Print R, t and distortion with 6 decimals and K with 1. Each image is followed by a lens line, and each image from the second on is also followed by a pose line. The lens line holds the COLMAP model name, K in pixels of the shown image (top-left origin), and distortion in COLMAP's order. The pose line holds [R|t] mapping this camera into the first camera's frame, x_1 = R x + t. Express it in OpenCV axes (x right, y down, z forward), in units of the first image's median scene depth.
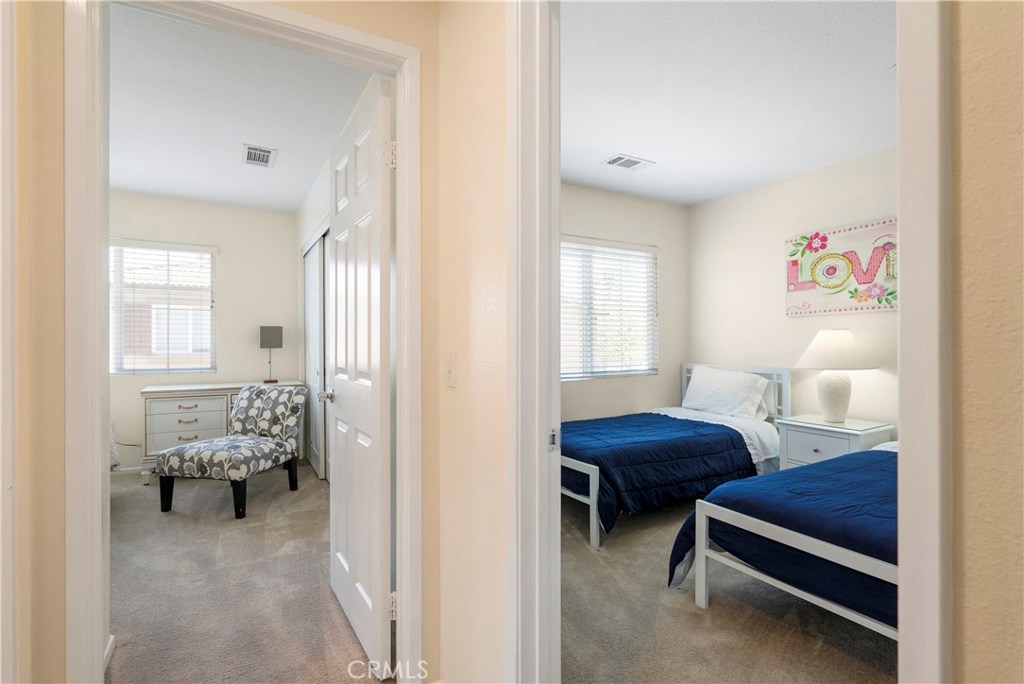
lens RADIAL K [[480.0, 0, 511.4], [0, 480.0, 336.4], [0, 0, 1]] dist [-0.000473, -0.000099]
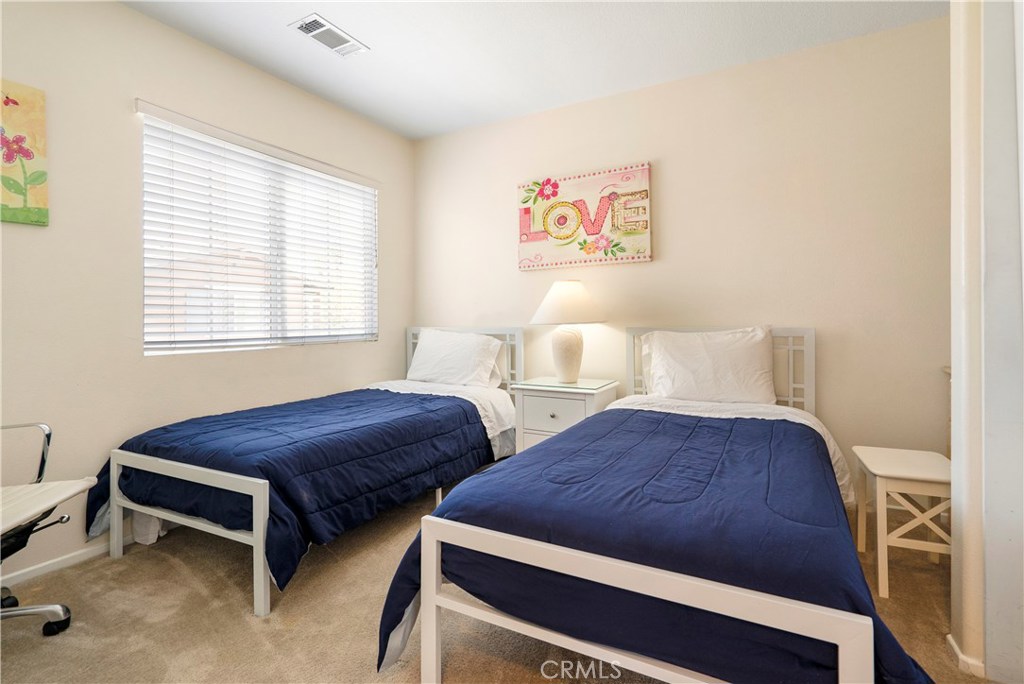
lens RADIAL K [[480.0, 0, 511.4], [0, 480.0, 336.4], [0, 0, 1]] dist [-0.000473, -0.000099]
pose [[0.854735, -0.015848, 0.518823, 0.109692], [-0.003557, 0.999332, 0.036384, 0.056900], [-0.519053, -0.032944, 0.854107, 0.276374]]
